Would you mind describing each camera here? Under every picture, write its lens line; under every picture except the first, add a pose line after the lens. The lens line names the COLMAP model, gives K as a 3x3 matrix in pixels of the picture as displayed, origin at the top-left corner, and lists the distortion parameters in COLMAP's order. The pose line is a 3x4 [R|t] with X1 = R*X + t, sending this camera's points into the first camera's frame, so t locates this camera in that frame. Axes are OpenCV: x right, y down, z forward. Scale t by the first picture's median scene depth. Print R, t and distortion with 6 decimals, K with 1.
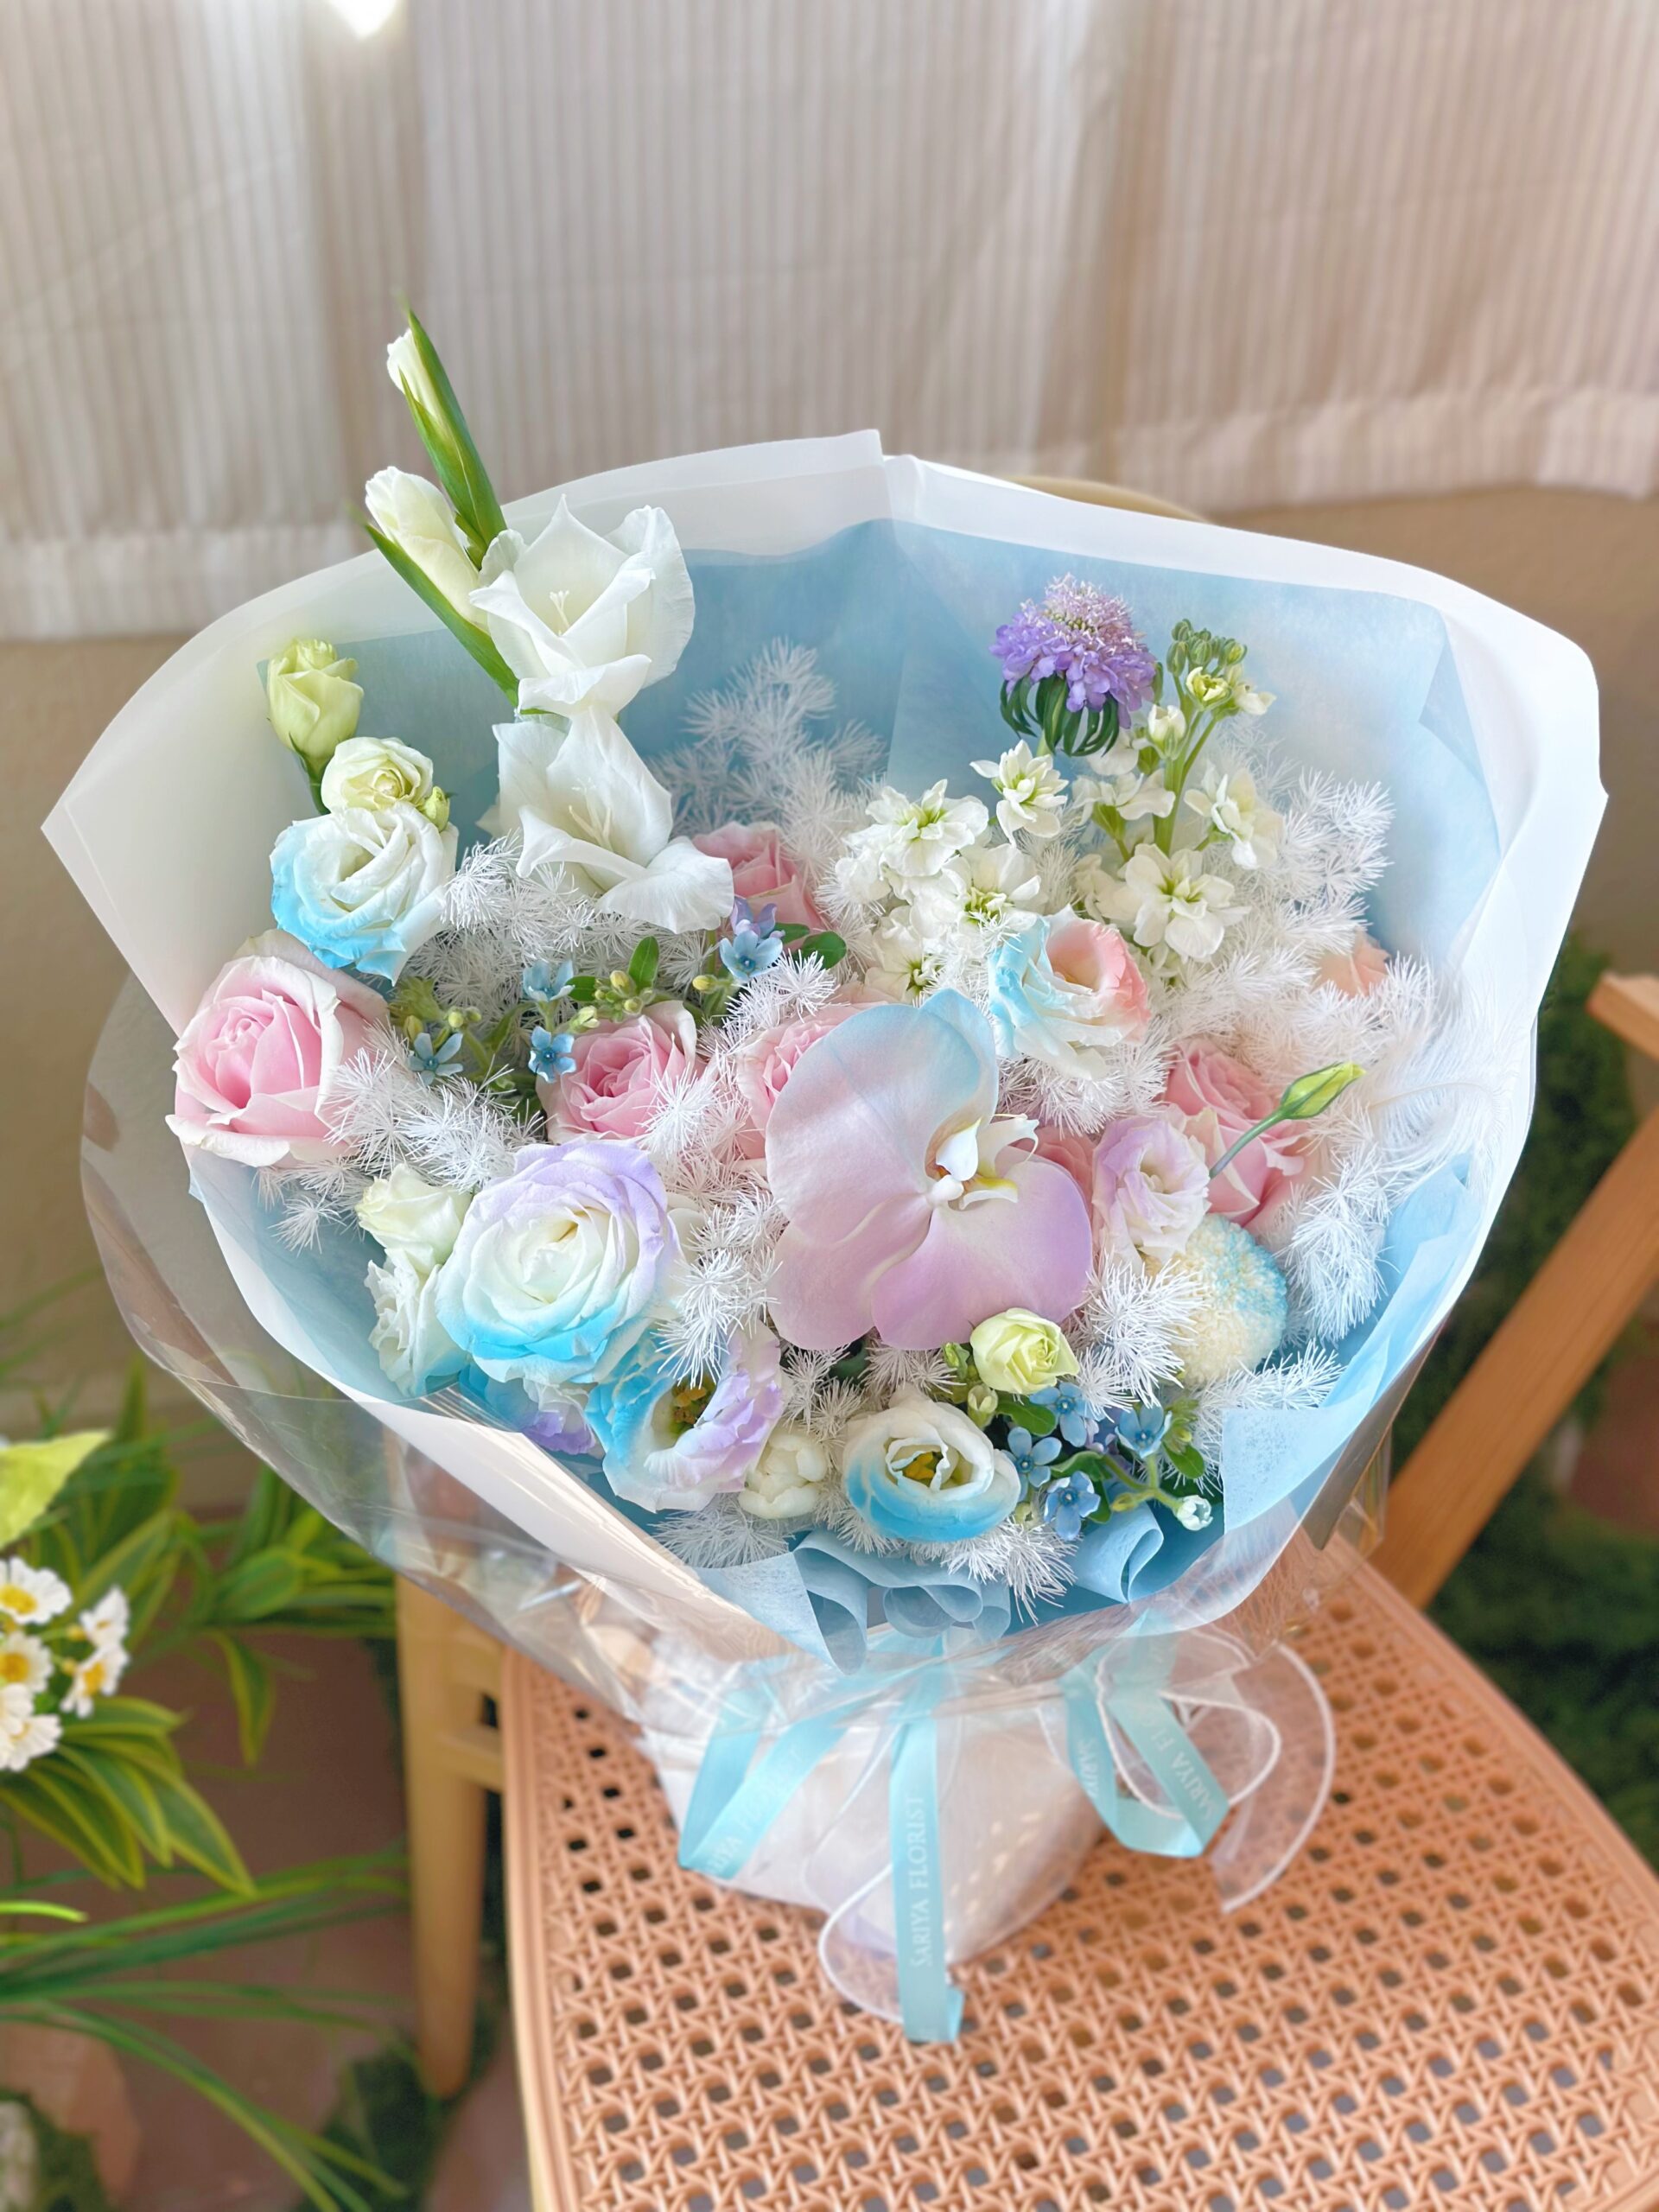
lens RADIAL K [[3165.1, 0, 829.5], [0, 3165.1, 1106.0], [0, 0, 1]] dist [0.175361, -0.351298]
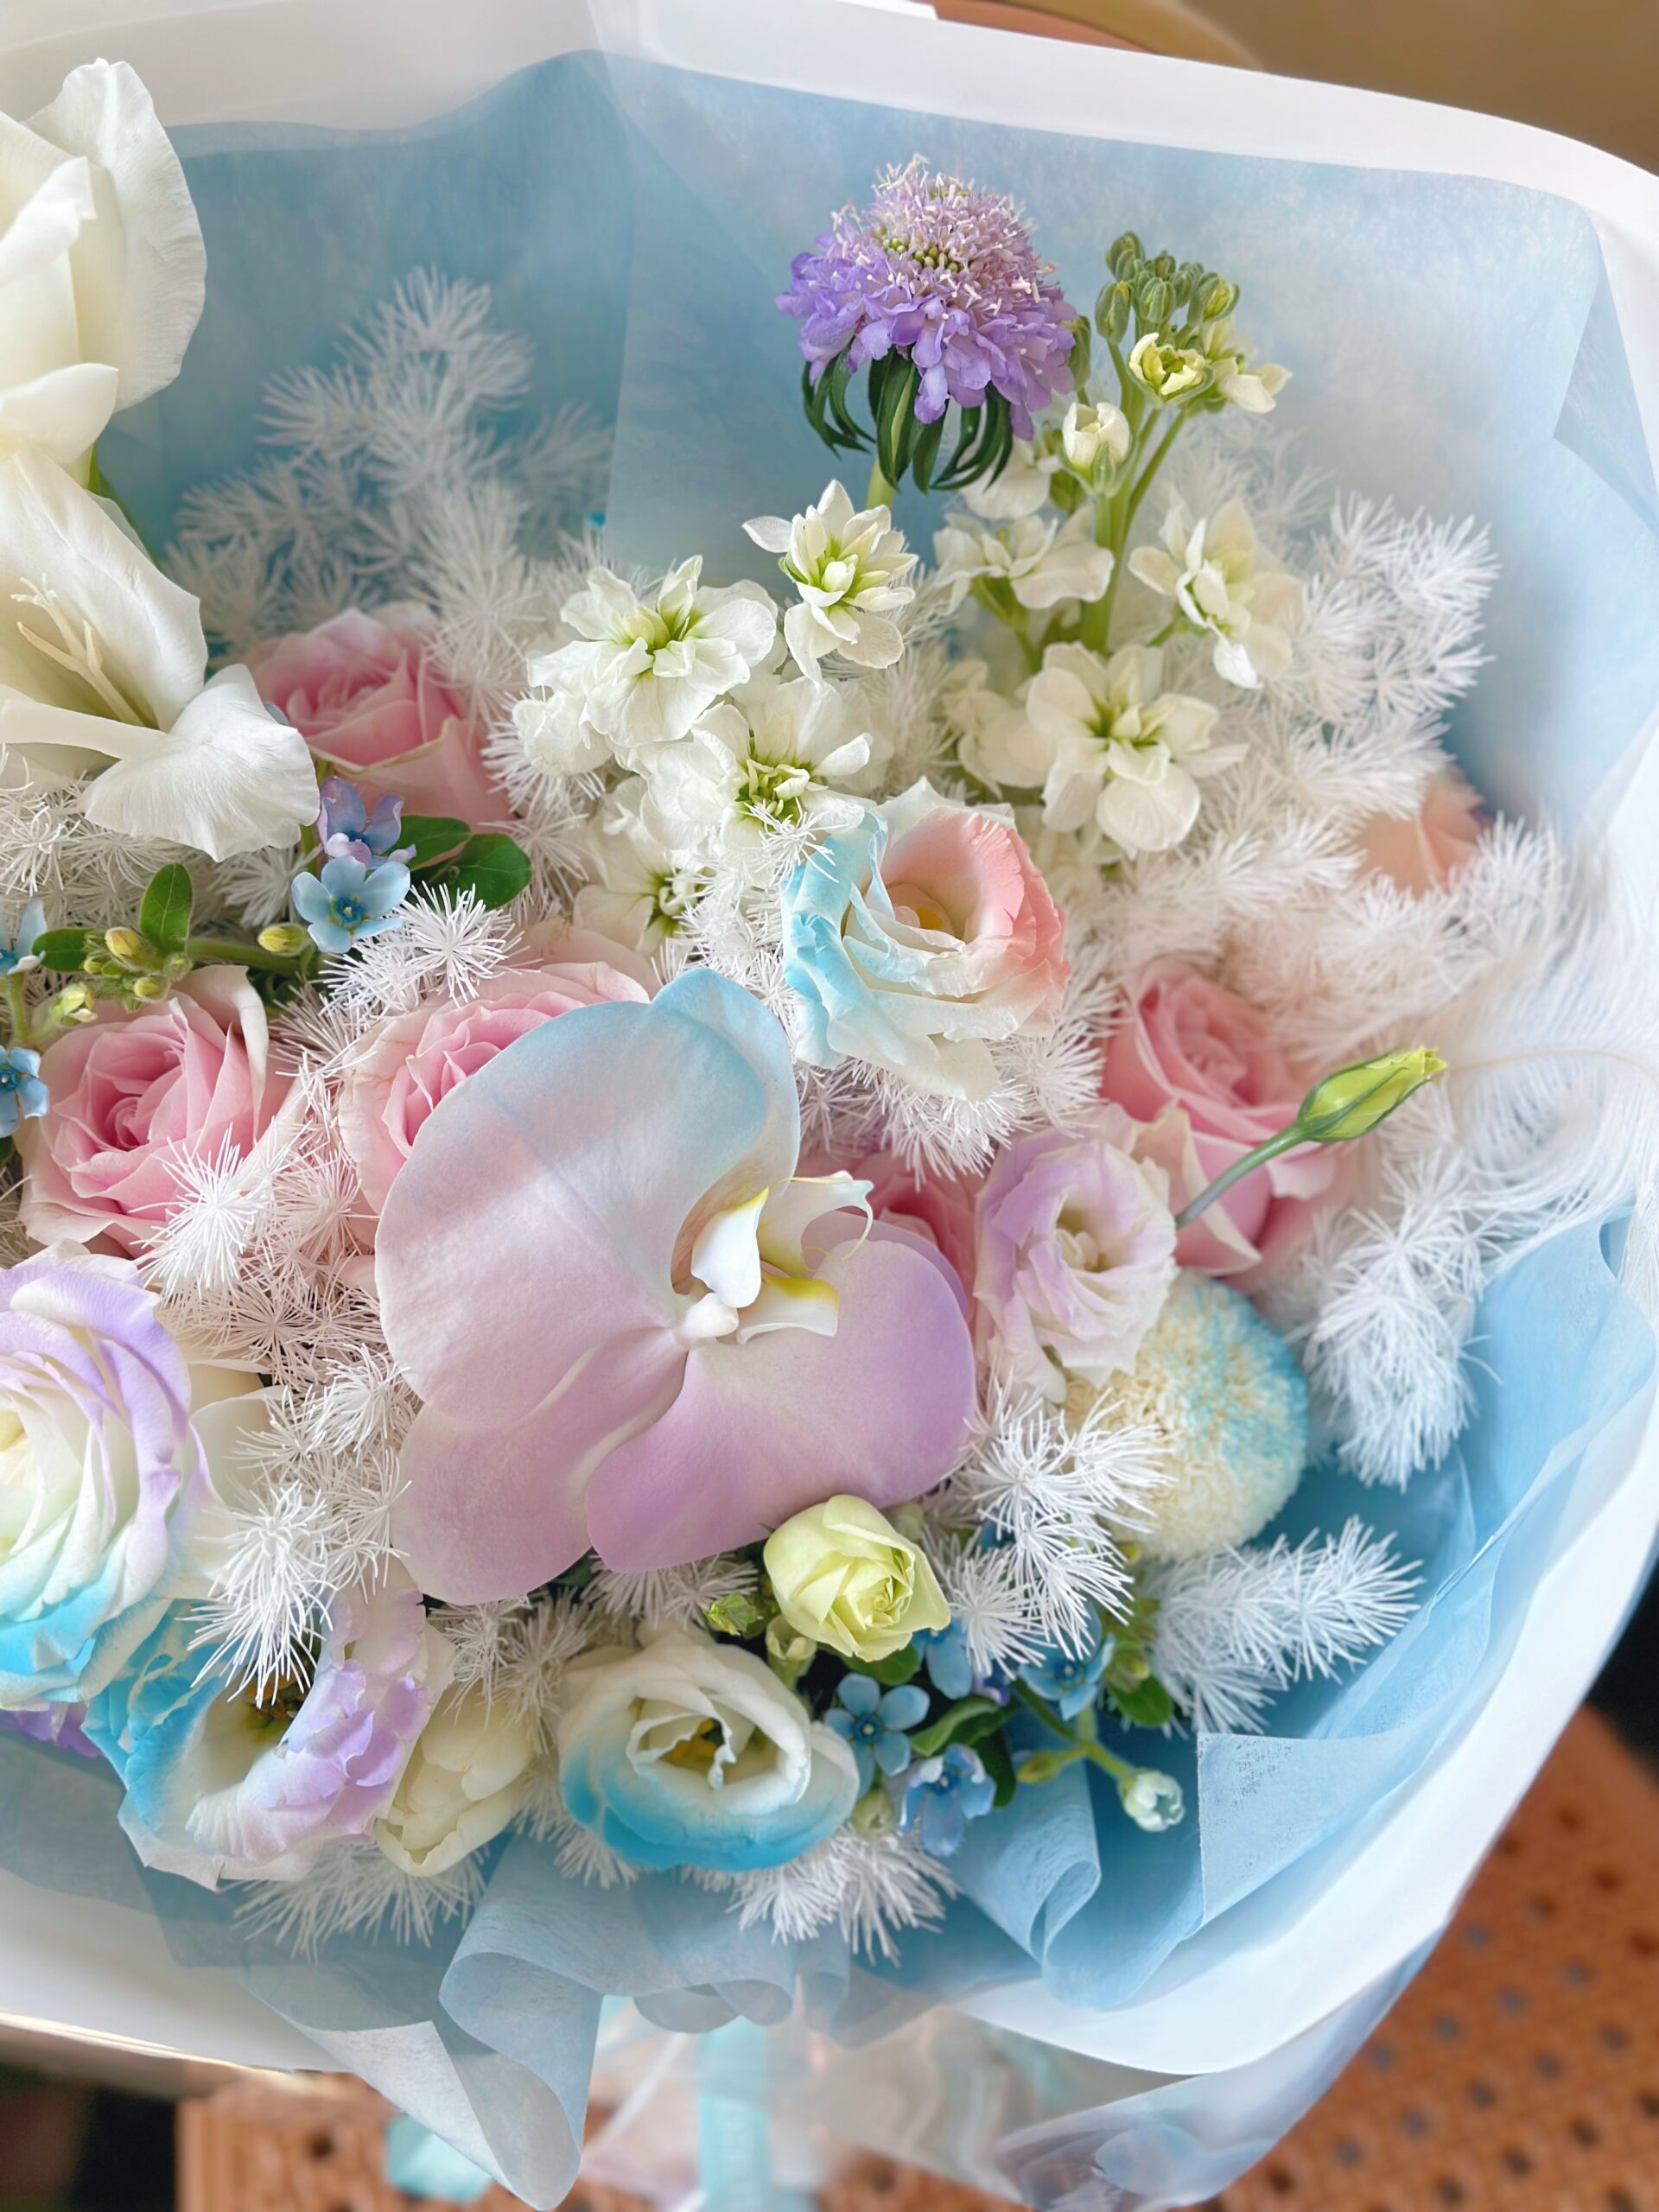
lens RADIAL K [[3165.1, 0, 829.5], [0, 3165.1, 1106.0], [0, 0, 1]] dist [0.175361, -0.351298]
pose [[0.999663, -0.025857, -0.002424, 0.058650], [0.025861, 0.982570, 0.184085, -0.110873], [-0.002378, -0.184086, 0.982907, 0.435281]]
